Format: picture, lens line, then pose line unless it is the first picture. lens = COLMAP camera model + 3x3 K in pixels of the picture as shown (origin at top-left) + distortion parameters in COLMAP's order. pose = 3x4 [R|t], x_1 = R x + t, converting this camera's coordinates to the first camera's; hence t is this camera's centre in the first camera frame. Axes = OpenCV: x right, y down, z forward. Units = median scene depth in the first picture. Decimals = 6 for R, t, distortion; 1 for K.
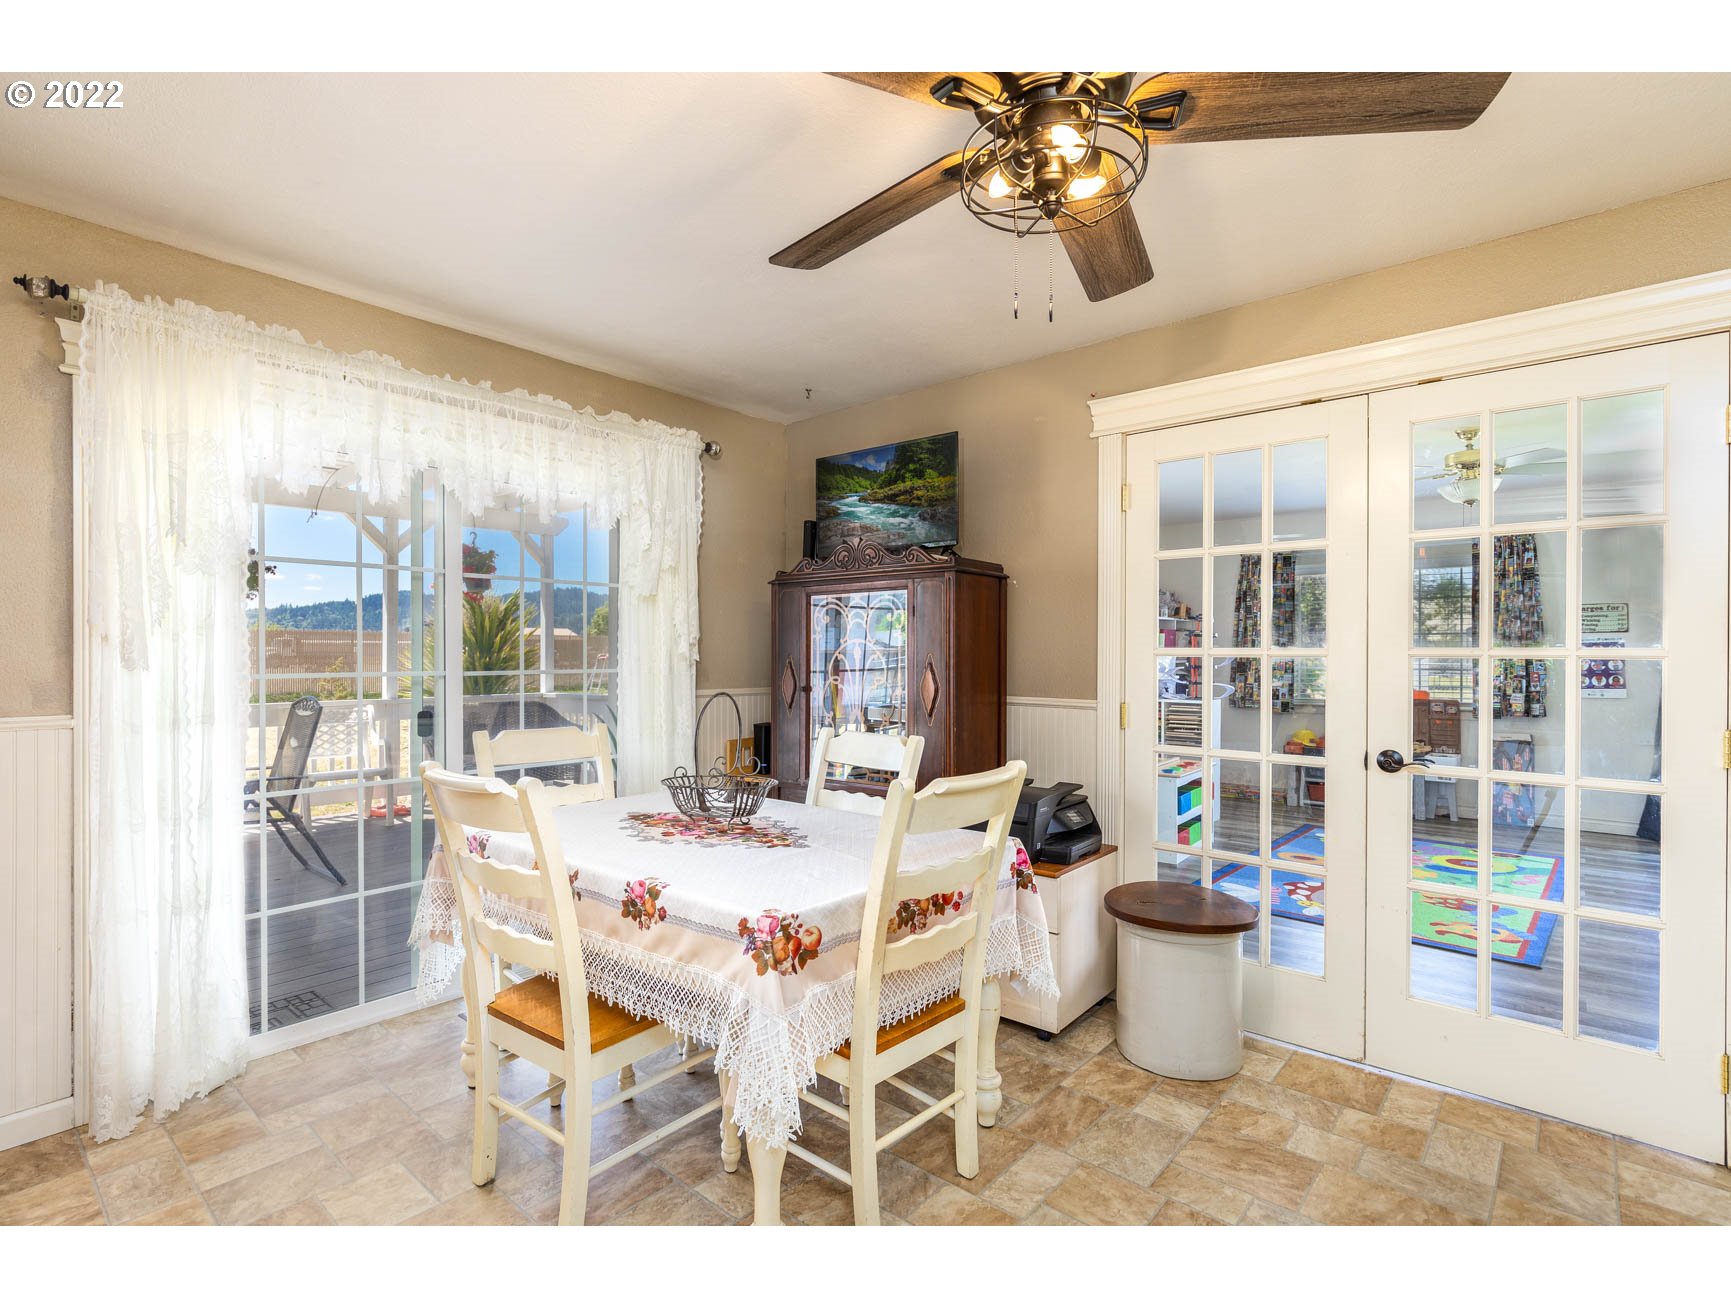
lens RADIAL K [[835.6, 0, 866.5], [0, 835.6, 653.4], [0, 0, 1]] dist [-0.002088, 0.000202]
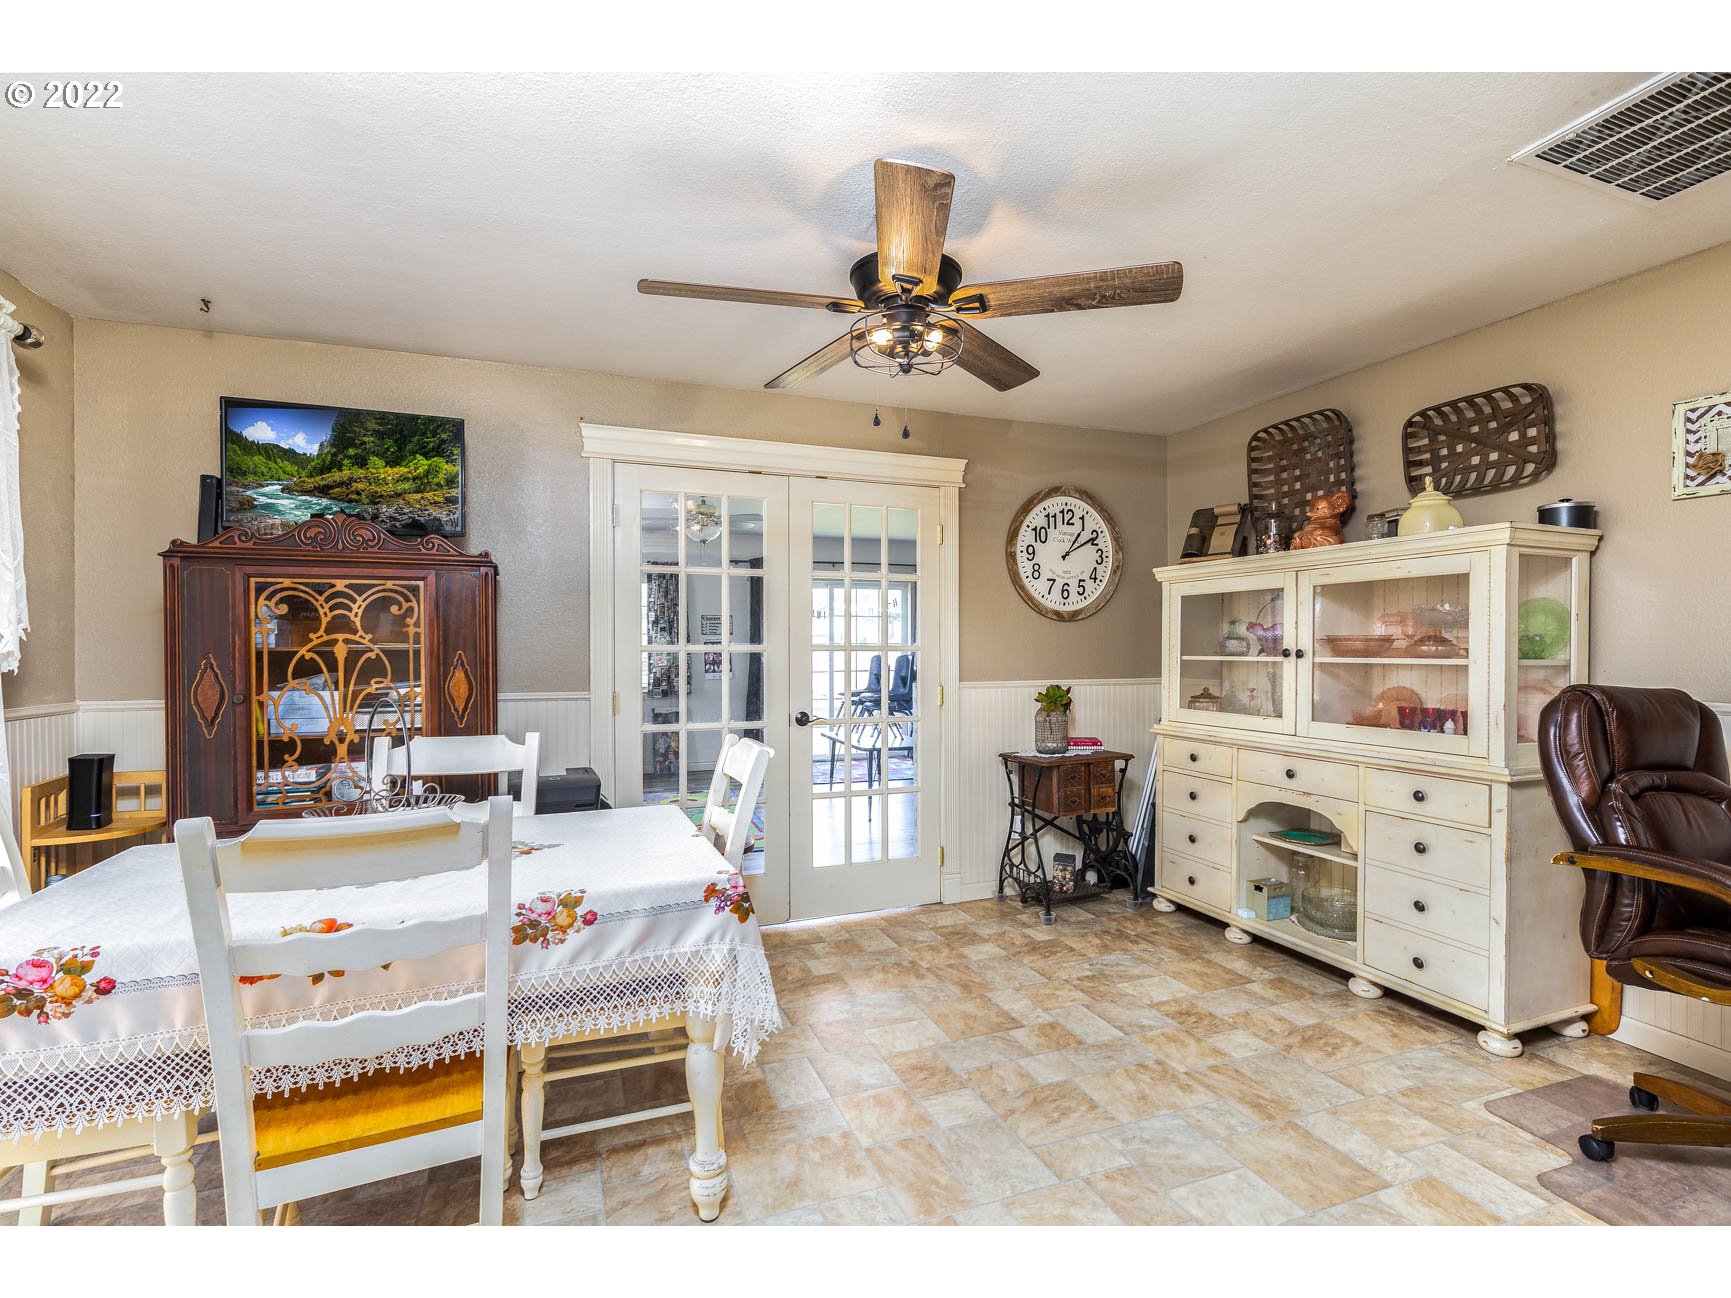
lens RADIAL K [[812.8, 0, 869.6], [0, 812.8, 659.0], [0, 0, 1]] dist [0.000163, 0.000252]
pose [[0.474194, -0.016007, 0.880275, -0.874166], [0.006539, 0.999871, 0.014659, -0.001546], [-0.880396, -0.001195, 0.474238, 0.251751]]
